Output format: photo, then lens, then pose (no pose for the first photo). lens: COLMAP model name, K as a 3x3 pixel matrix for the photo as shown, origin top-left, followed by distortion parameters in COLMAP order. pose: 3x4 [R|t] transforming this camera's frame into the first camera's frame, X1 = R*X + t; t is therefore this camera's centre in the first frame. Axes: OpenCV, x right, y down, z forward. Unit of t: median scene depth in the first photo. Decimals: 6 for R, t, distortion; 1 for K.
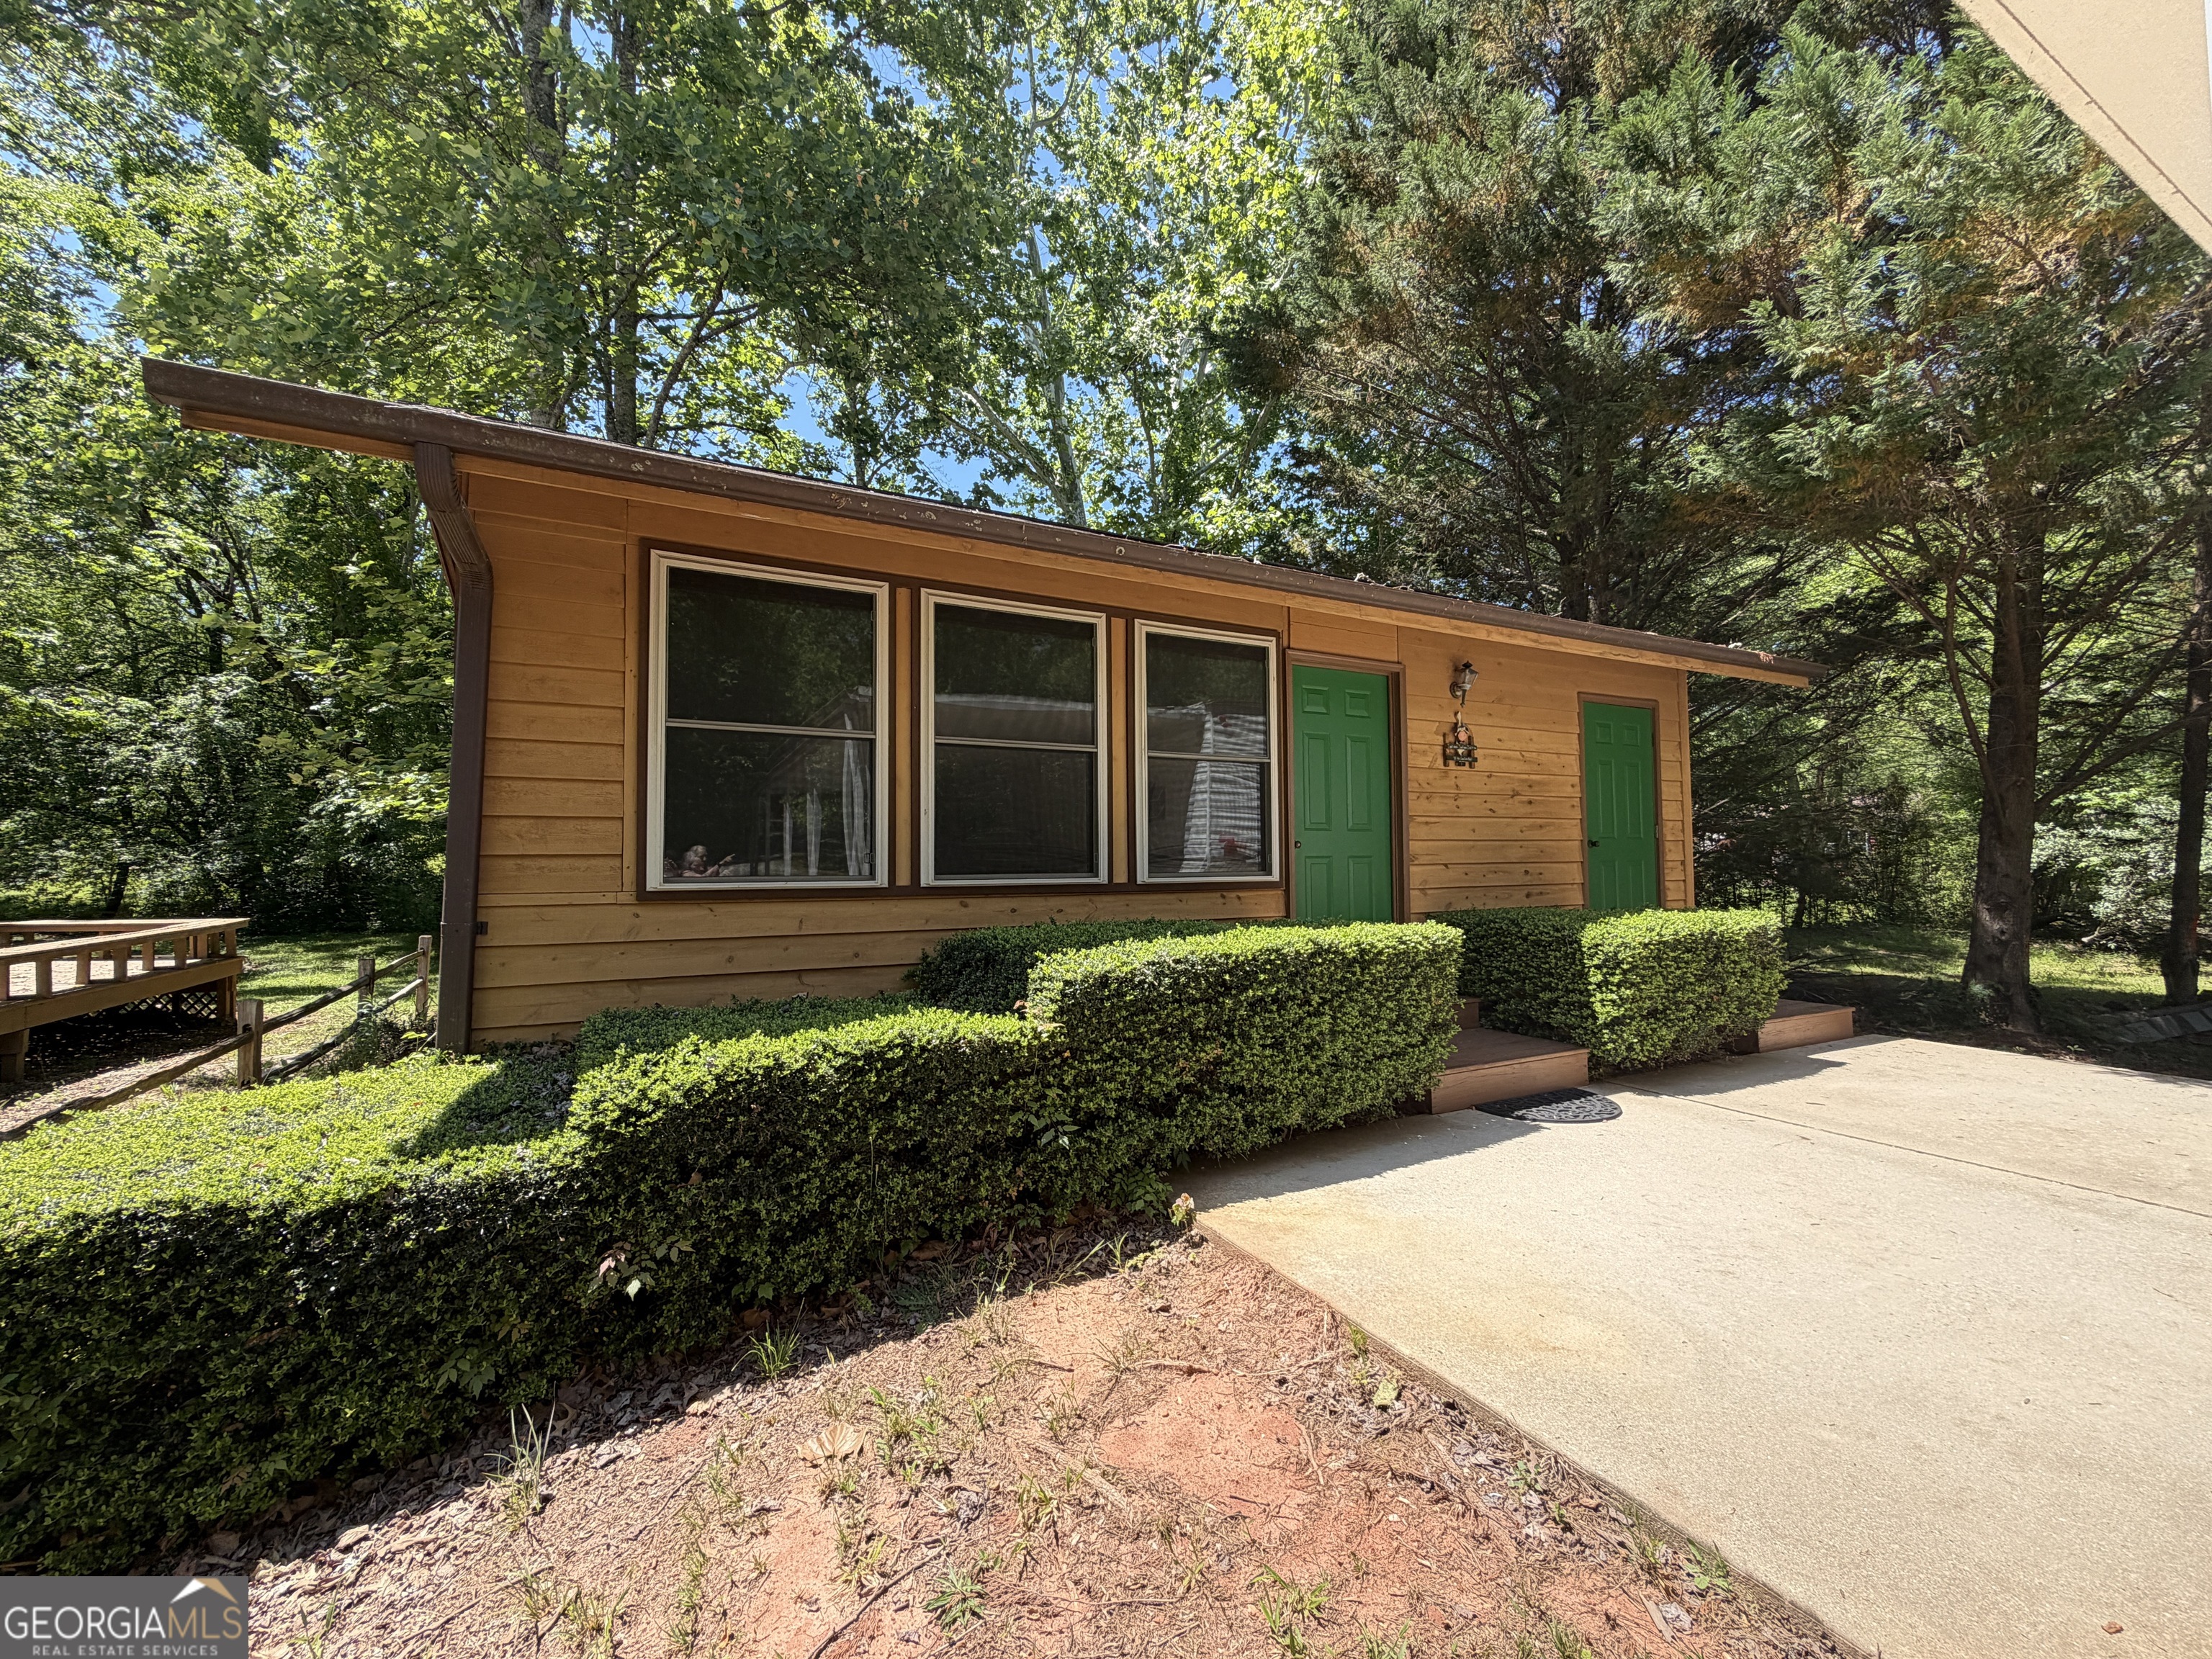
lens RADIAL K [[882.6, 0, 1099.6], [0, 882.6, 823.6], [0, 0, 1]] dist [0.000724, -0.000772]
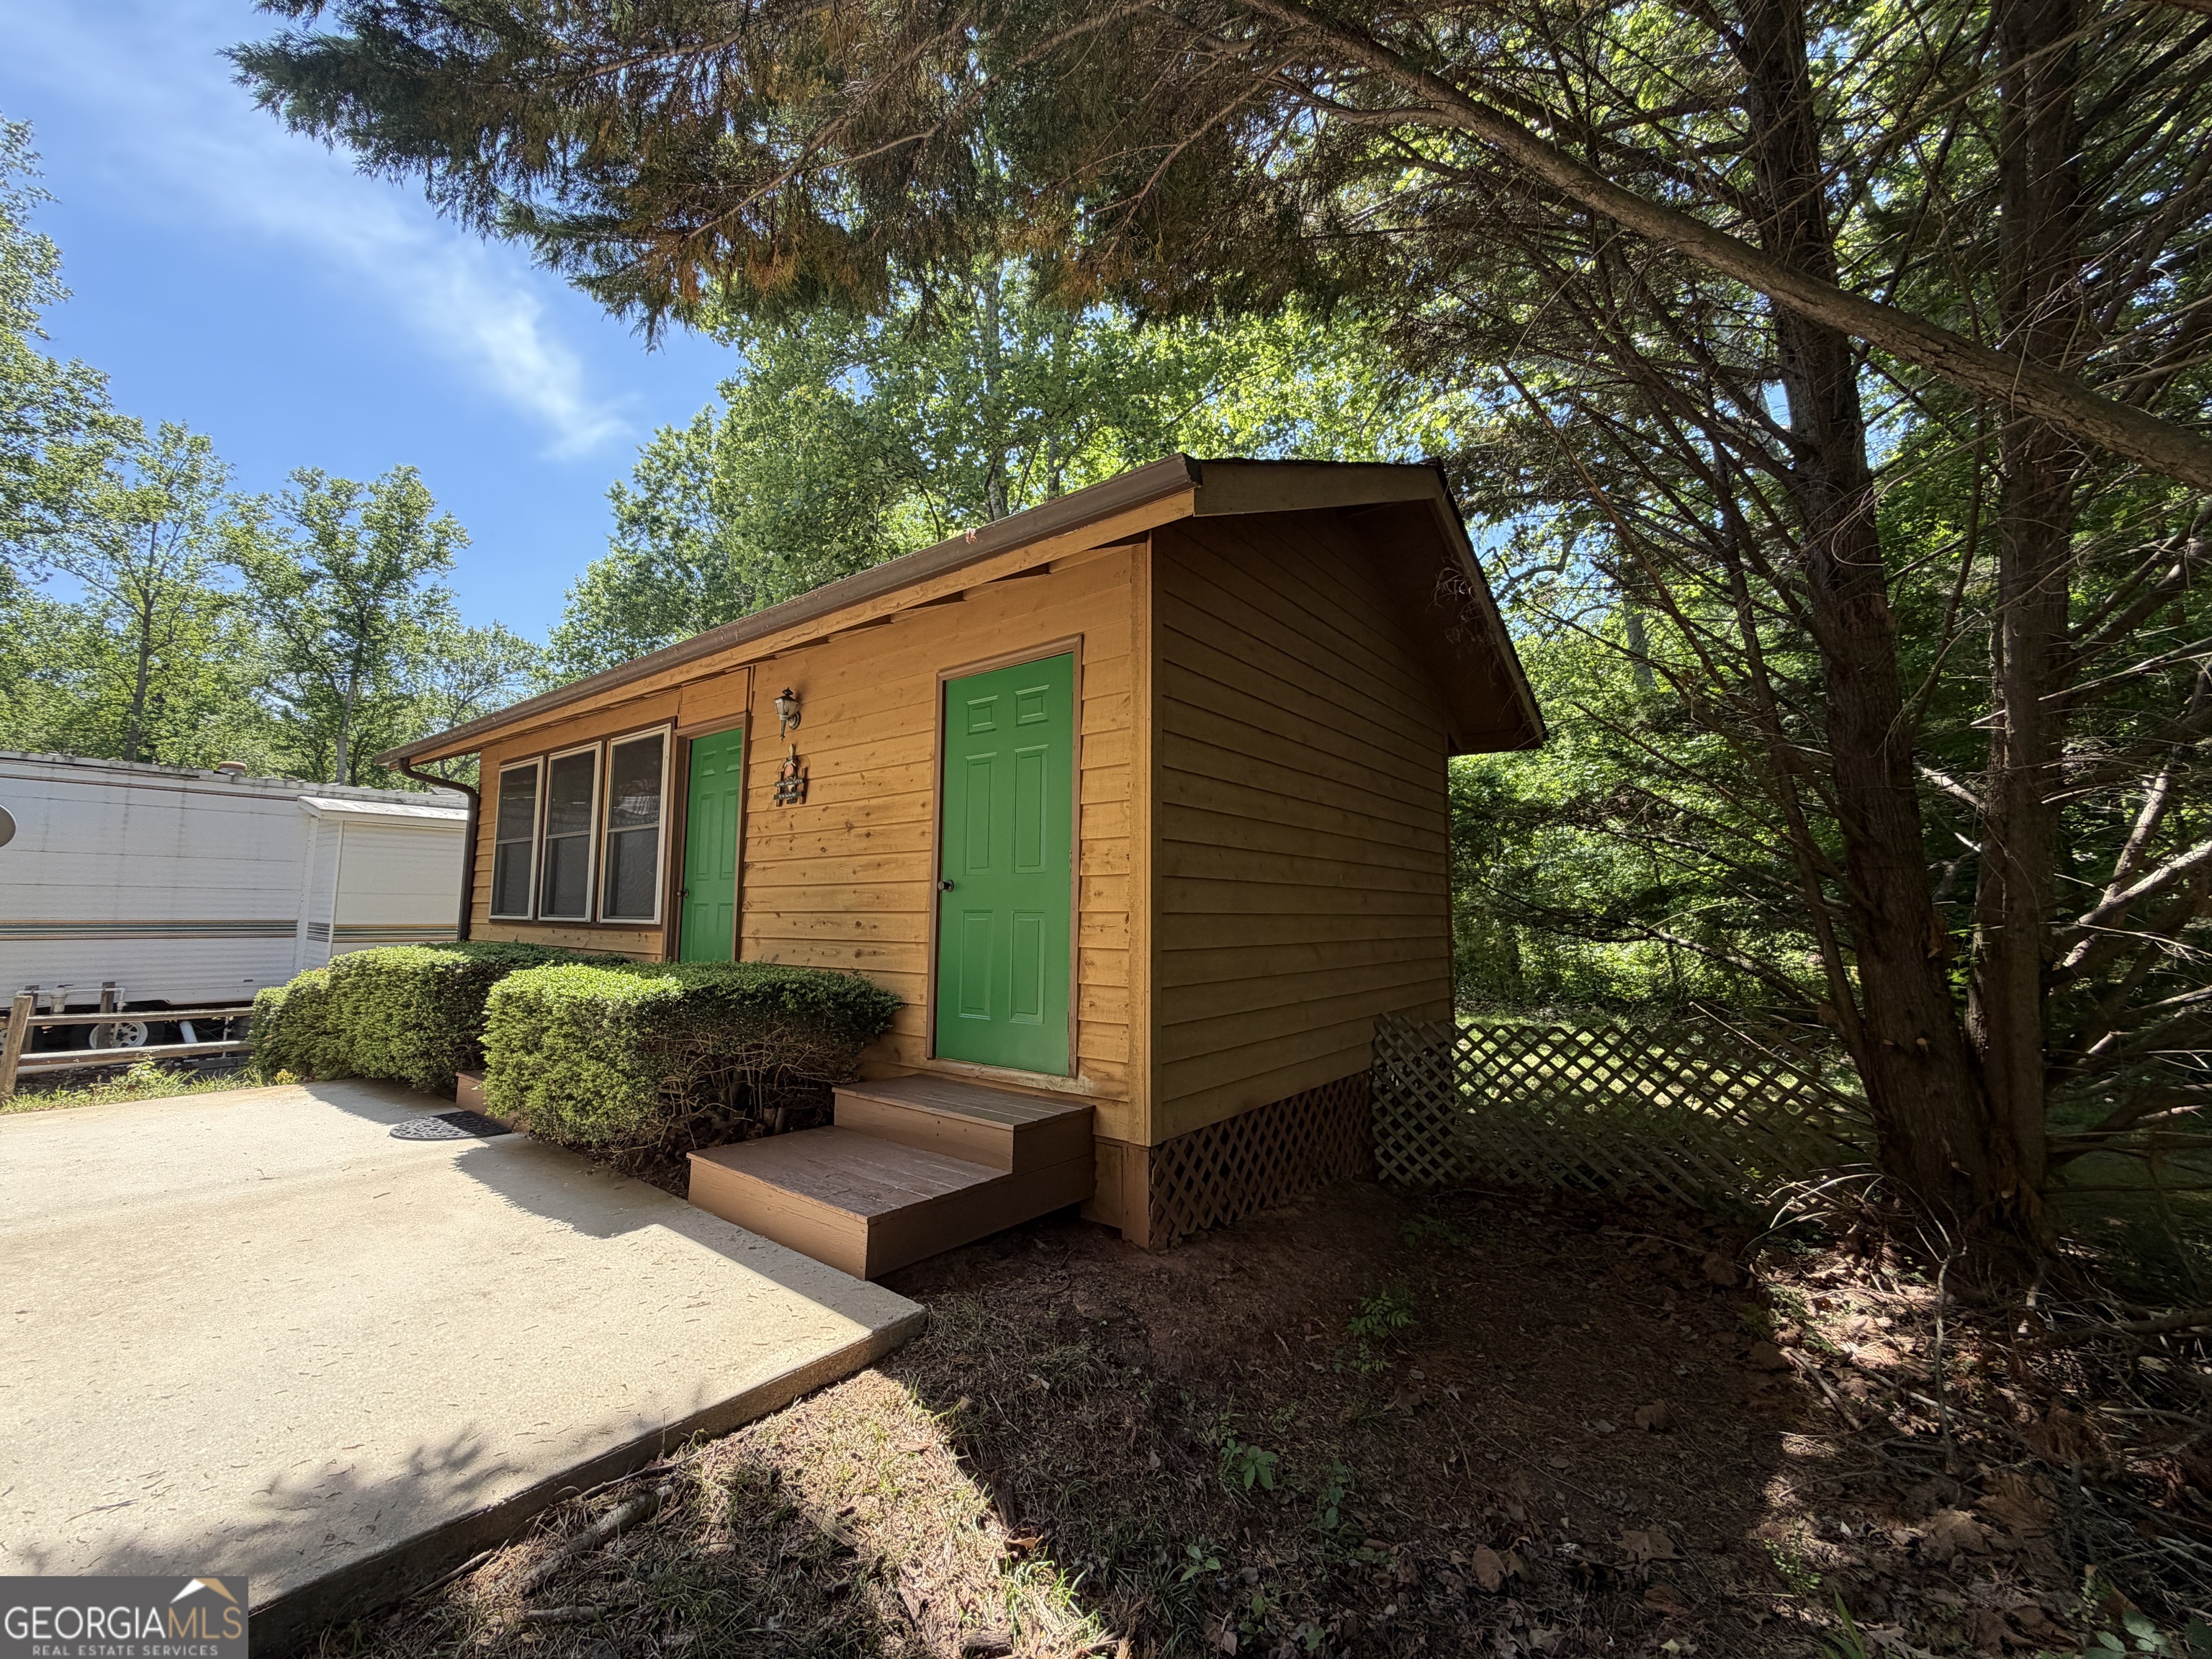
lens RADIAL K [[882.6, 0, 1099.6], [0, 882.6, 823.6], [0, 0, 1]] dist [0.000724, -0.000772]
pose [[0.417835, -0.085167, -0.904522, 1.980194], [0.028898, 0.996339, -0.080463, 0.054101], [0.908063, 0.007481, 0.418766, 1.327524]]
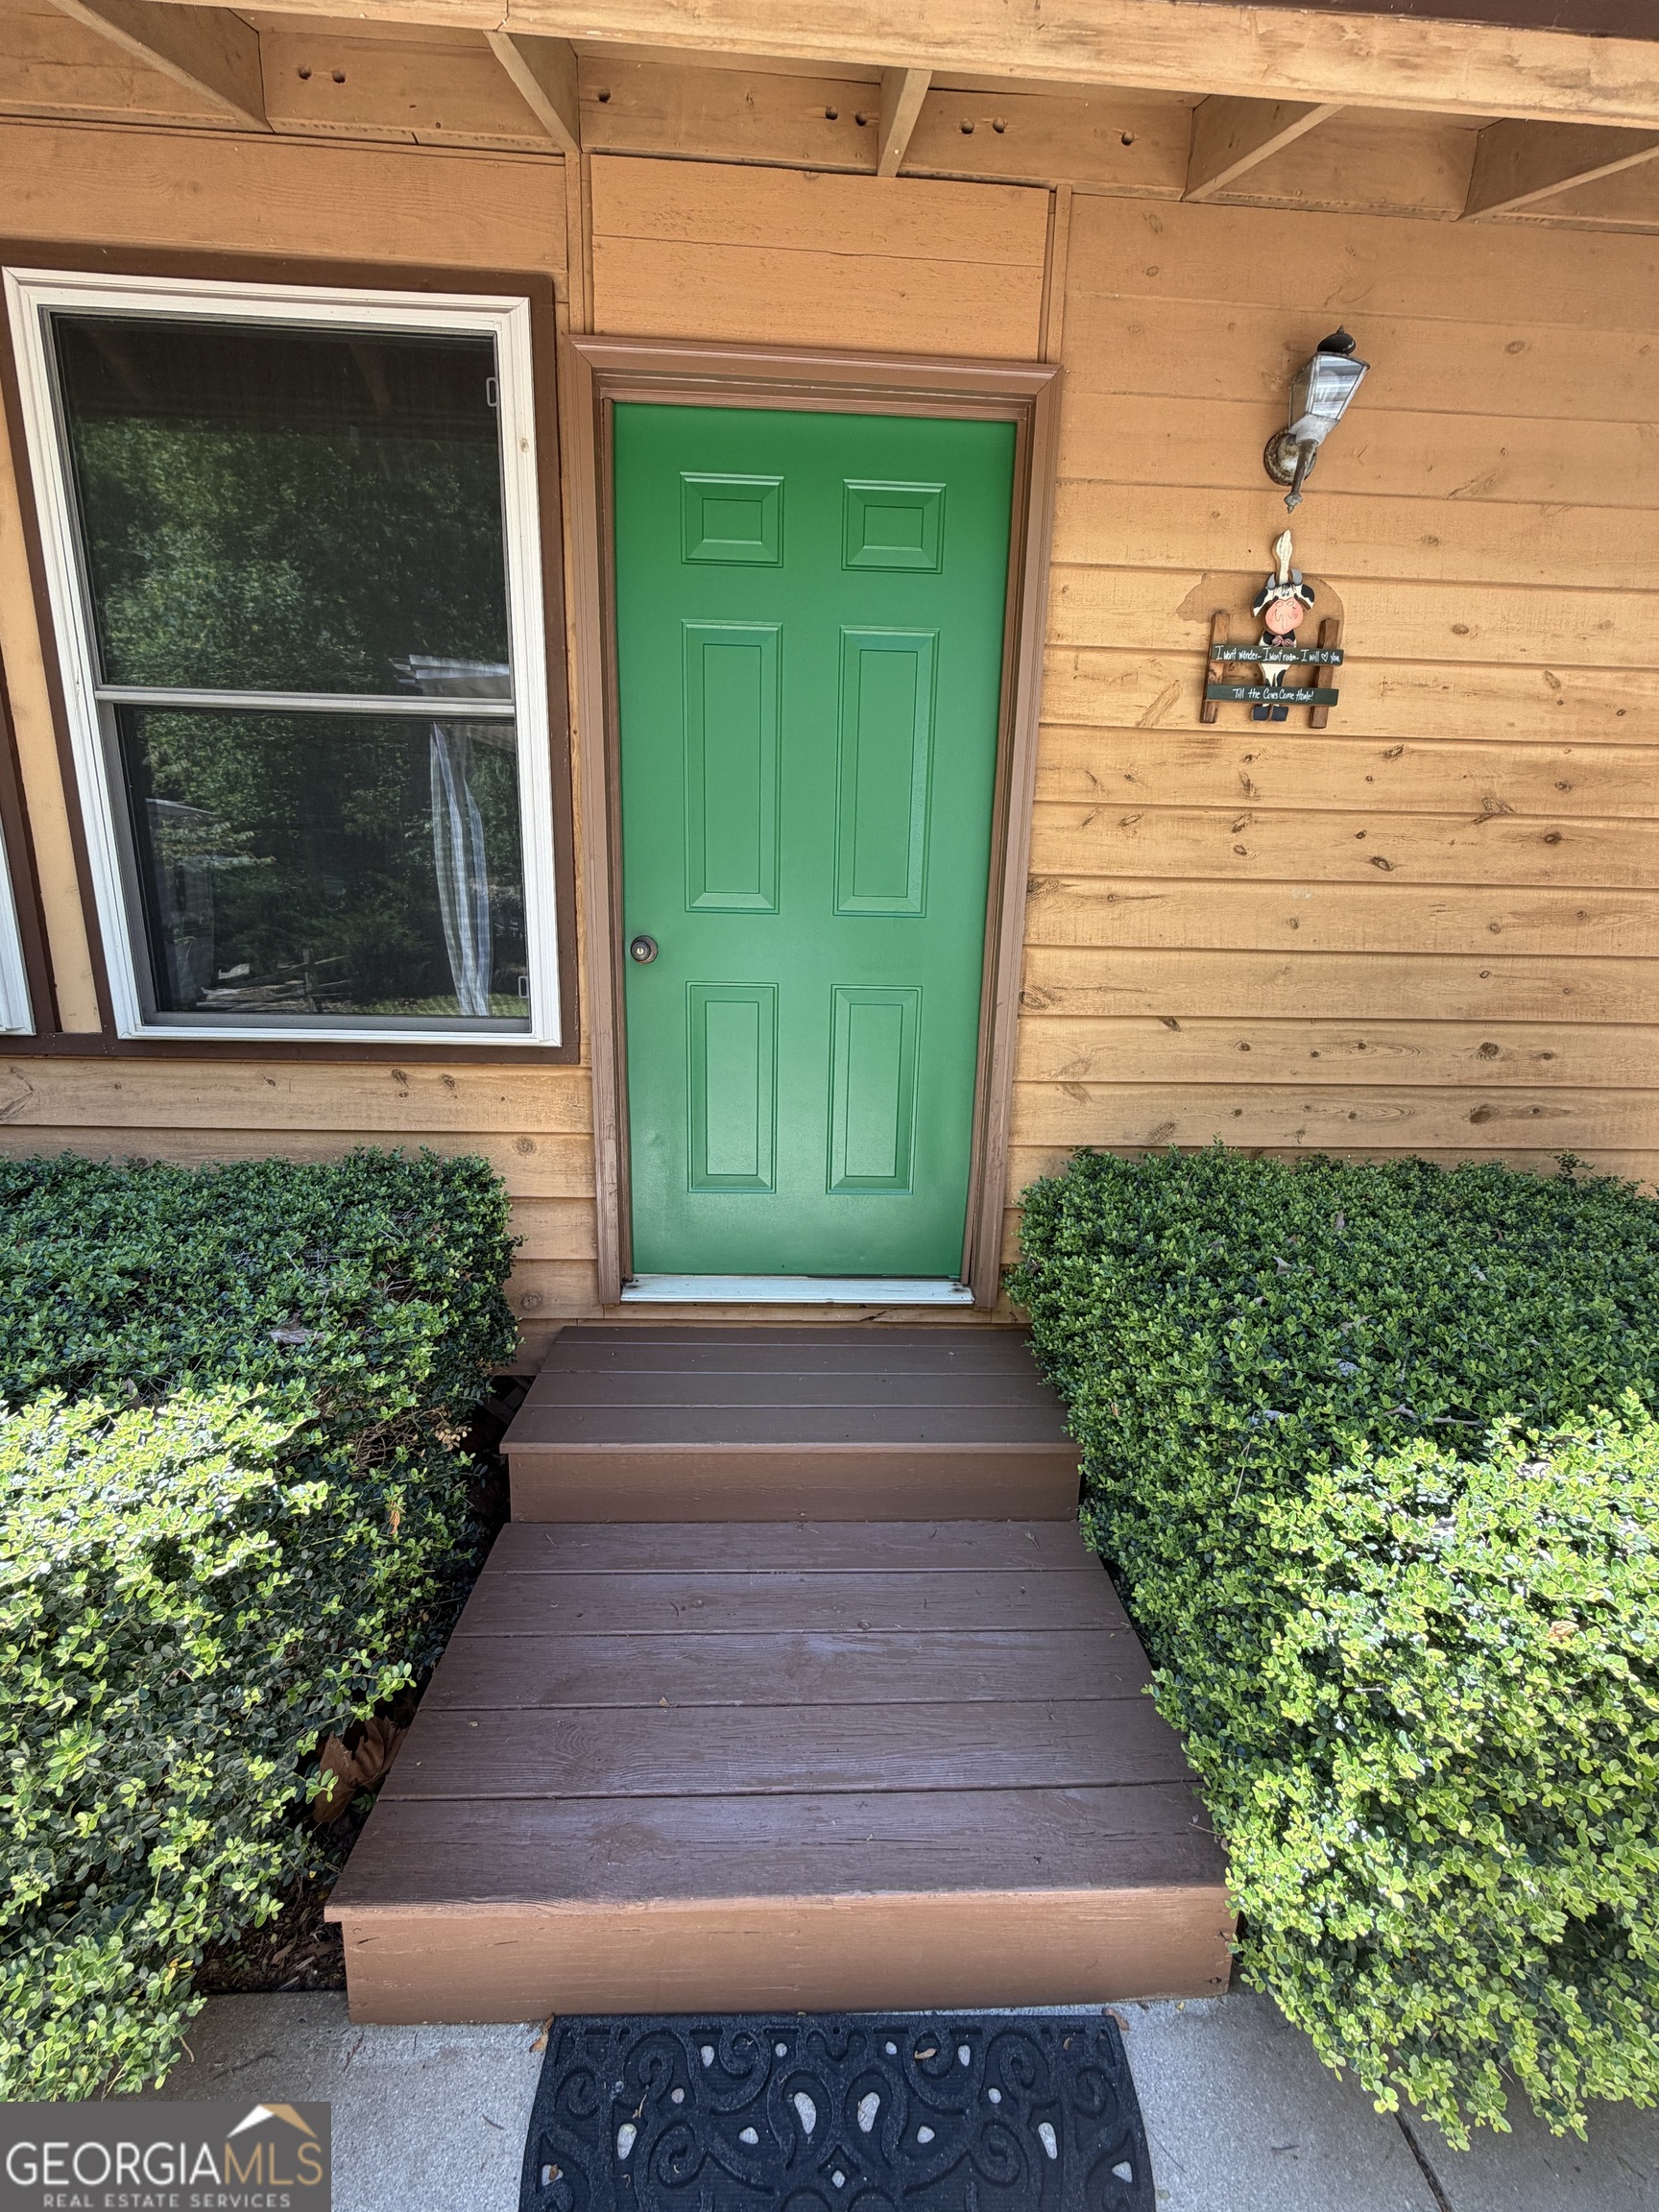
lens RADIAL K [[882.6, 0, 829.5], [0, 882.6, 1106.0], [0, 0, 1]] dist [0.000724, -0.000772]
pose [[0.910381, 0.116452, -0.397046, 0.596614], [-0.013580, 0.967471, 0.252617, -0.010778], [0.413548, -0.224585, 0.882349, 0.897016]]
